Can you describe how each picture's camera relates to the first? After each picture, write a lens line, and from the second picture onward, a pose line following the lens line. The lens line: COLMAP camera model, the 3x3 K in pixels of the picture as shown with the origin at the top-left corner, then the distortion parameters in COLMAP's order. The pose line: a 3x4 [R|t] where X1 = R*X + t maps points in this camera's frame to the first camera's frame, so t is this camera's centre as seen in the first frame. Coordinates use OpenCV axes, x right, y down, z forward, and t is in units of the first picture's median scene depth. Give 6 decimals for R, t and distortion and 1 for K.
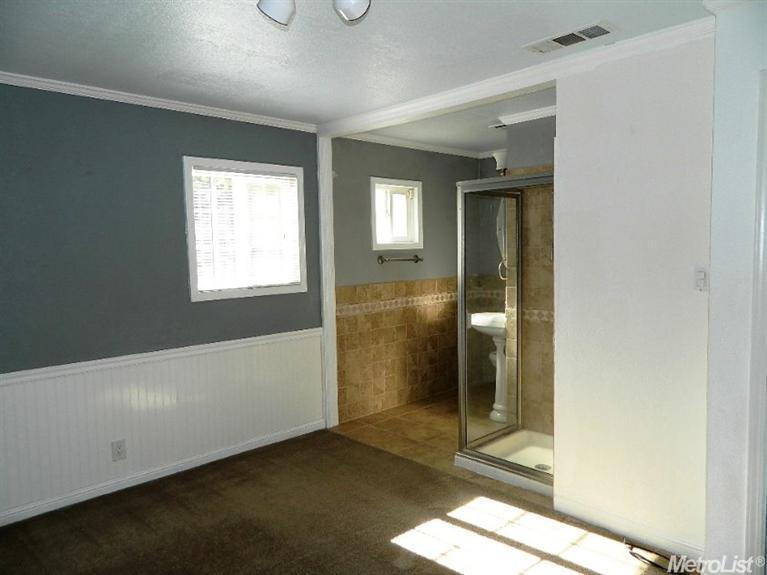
lens RADIAL K [[569.0, 0, 390.6], [0, 569.0, 287.7], [0, 0, 1]] dist [0.010383, -0.007755]
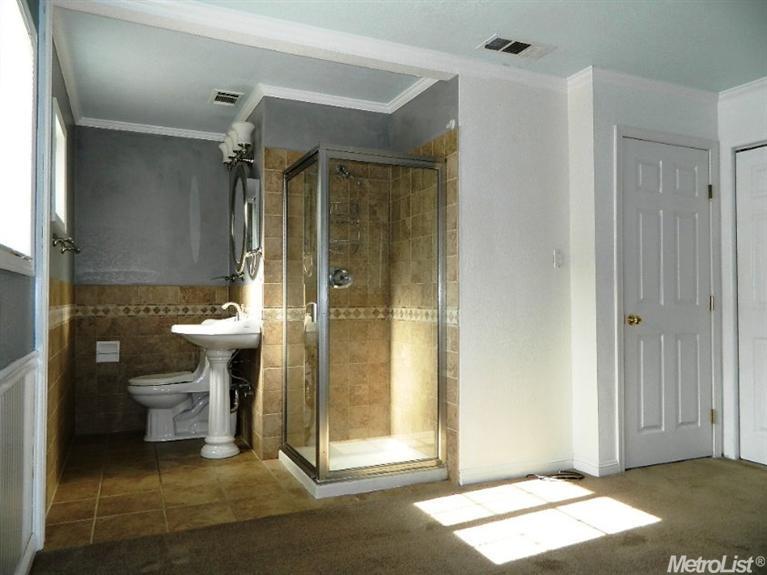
lens RADIAL K [[569.0, 0, 384.9], [0, 569.0, 288.0], [0, 0, 1]] dist [0.010383, -0.007755]
pose [[0.348572, 0.025442, 0.936937, -0.574768], [0.056021, 0.997279, -0.047922, 0.056531], [-0.935606, 0.069193, 0.346198, 0.579752]]
